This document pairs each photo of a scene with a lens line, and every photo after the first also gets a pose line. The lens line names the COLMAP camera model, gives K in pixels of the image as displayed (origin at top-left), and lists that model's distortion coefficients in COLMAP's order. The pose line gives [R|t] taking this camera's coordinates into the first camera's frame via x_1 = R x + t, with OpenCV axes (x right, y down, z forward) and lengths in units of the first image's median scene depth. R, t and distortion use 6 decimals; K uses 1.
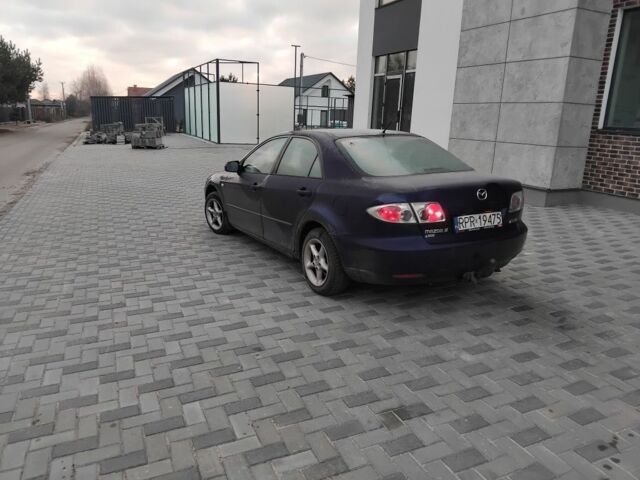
lens RADIAL K [[474.4, 0, 320.0], [0, 474.4, 240.0], [0, 0, 1]] dist [0.073502, -0.140410]
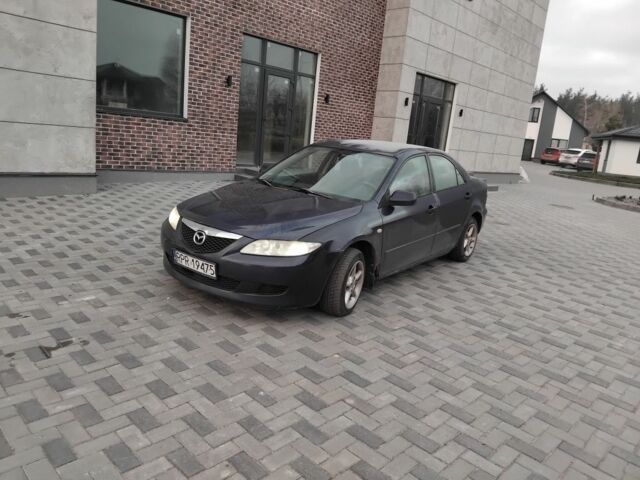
lens RADIAL K [[474.4, 0, 320.0], [0, 474.4, 240.0], [0, 0, 1]] dist [0.073502, -0.140410]
pose [[-0.364197, -0.266394, 0.892409, -0.573945], [0.121499, 0.936438, 0.329122, -0.245936], [-0.923363, 0.228292, -0.308682, 0.934640]]
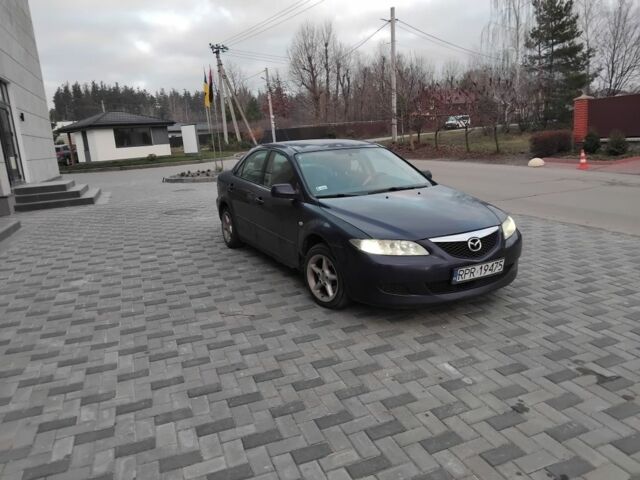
lens RADIAL K [[474.4, 0, 320.0], [0, 474.4, 240.0], [0, 0, 1]] dist [0.073502, -0.140410]
pose [[-0.997833, 0.026916, 0.060033, -0.019346], [0.051042, 0.892445, 0.448259, -0.324127], [-0.041510, 0.450352, -0.891886, 1.298748]]
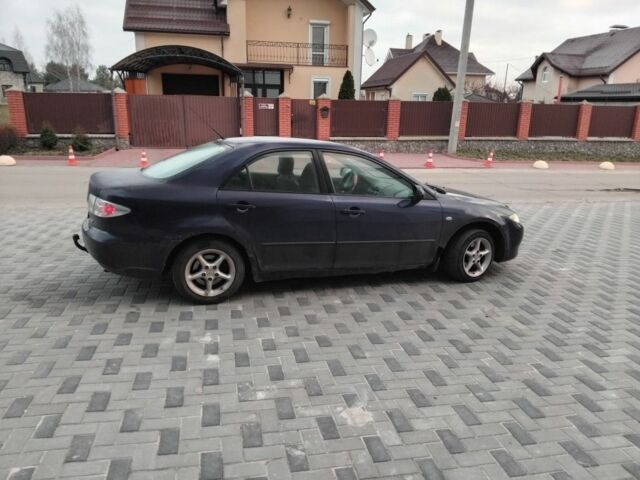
lens RADIAL K [[474.4, 0, 320.0], [0, 474.4, 240.0], [0, 0, 1]] dist [0.073502, -0.140410]
pose [[-0.203405, 0.222733, -0.953423, 0.613910], [-0.271845, 0.922647, 0.273539, -0.197464], [0.940599, 0.314822, -0.127122, 0.759865]]
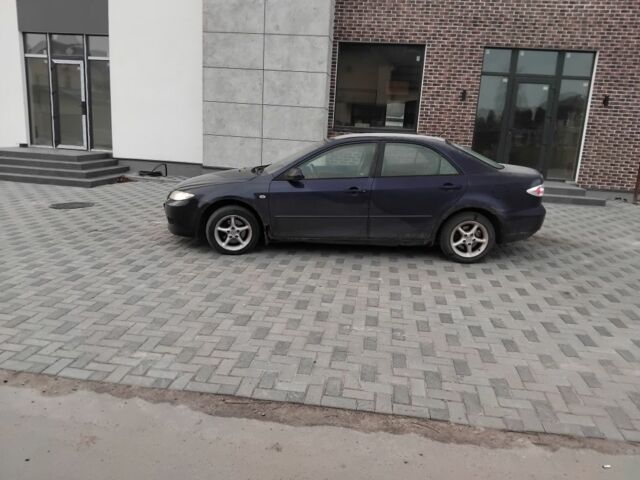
lens RADIAL K [[474.4, 0, 320.0], [0, 474.4, 240.0], [0, 0, 1]] dist [0.073502, -0.140410]
pose [[0.528371, -0.195299, 0.826246, -0.646119], [0.175462, 0.977292, 0.118796, -0.088167], [-0.830685, 0.082206, 0.550640, 0.309374]]
